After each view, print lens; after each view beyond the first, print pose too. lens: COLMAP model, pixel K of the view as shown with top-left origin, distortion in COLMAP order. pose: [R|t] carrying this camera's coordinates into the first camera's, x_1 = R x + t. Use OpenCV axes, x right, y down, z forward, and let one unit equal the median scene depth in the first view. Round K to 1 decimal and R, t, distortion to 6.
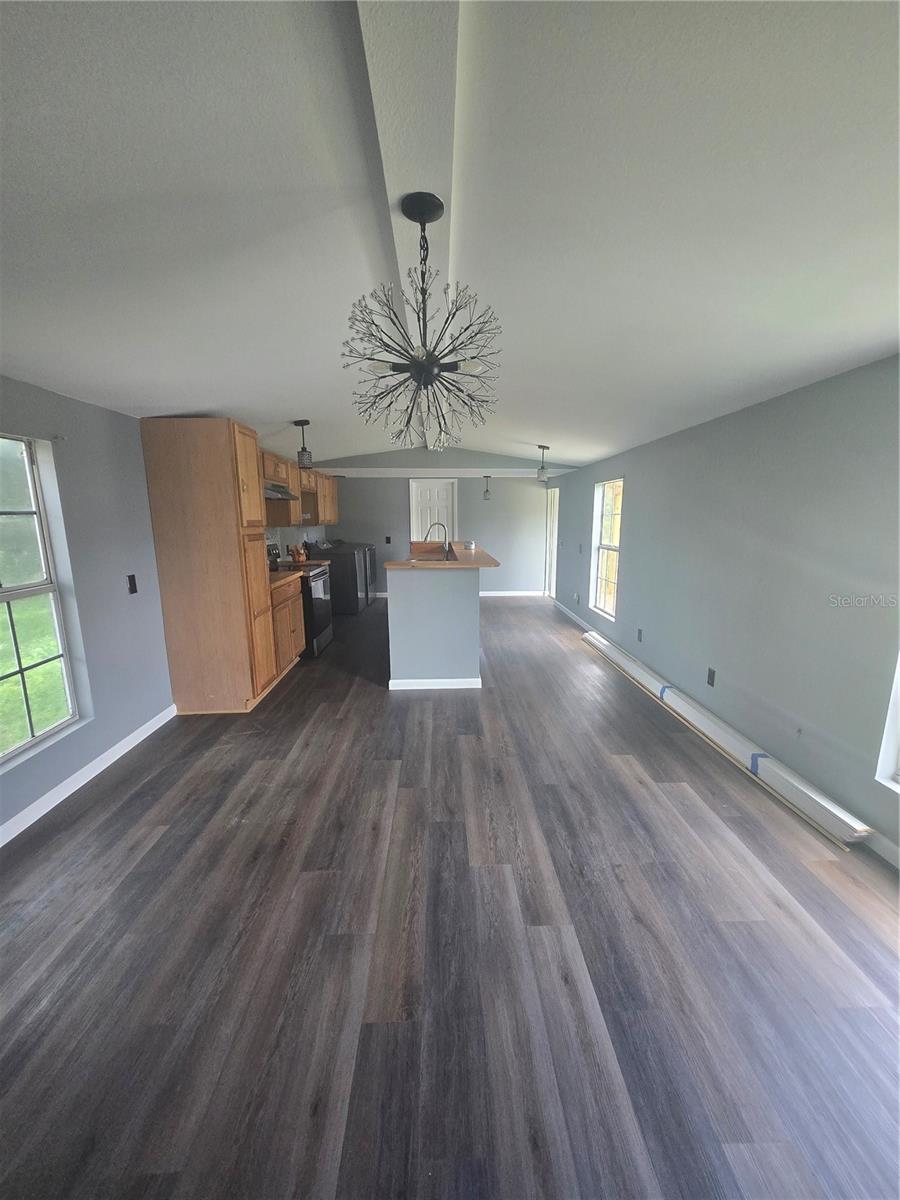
lens RADIAL K [[473.9, 0, 451.5], [0, 473.9, 603.4], [0, 0, 1]] dist [0.000410, 0.000383]
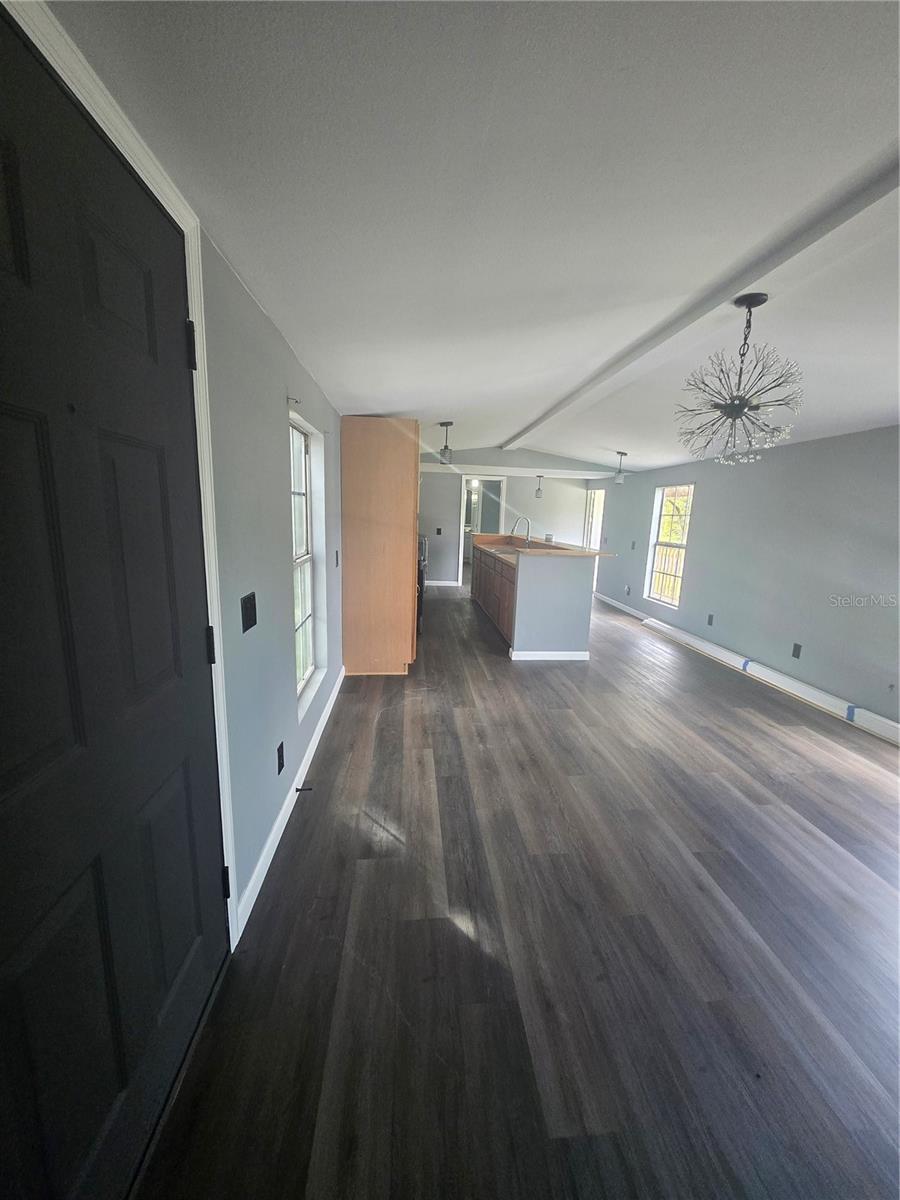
lens RADIAL K [[473.9, 0, 455.4], [0, 473.9, 603.4], [0, 0, 1]] dist [0.000410, 0.000383]
pose [[0.997460, 0.027245, 0.065813, -0.523294], [-0.027720, 0.999596, 0.006310, 0.062299], [-0.065614, -0.008118, 0.997812, -0.209430]]
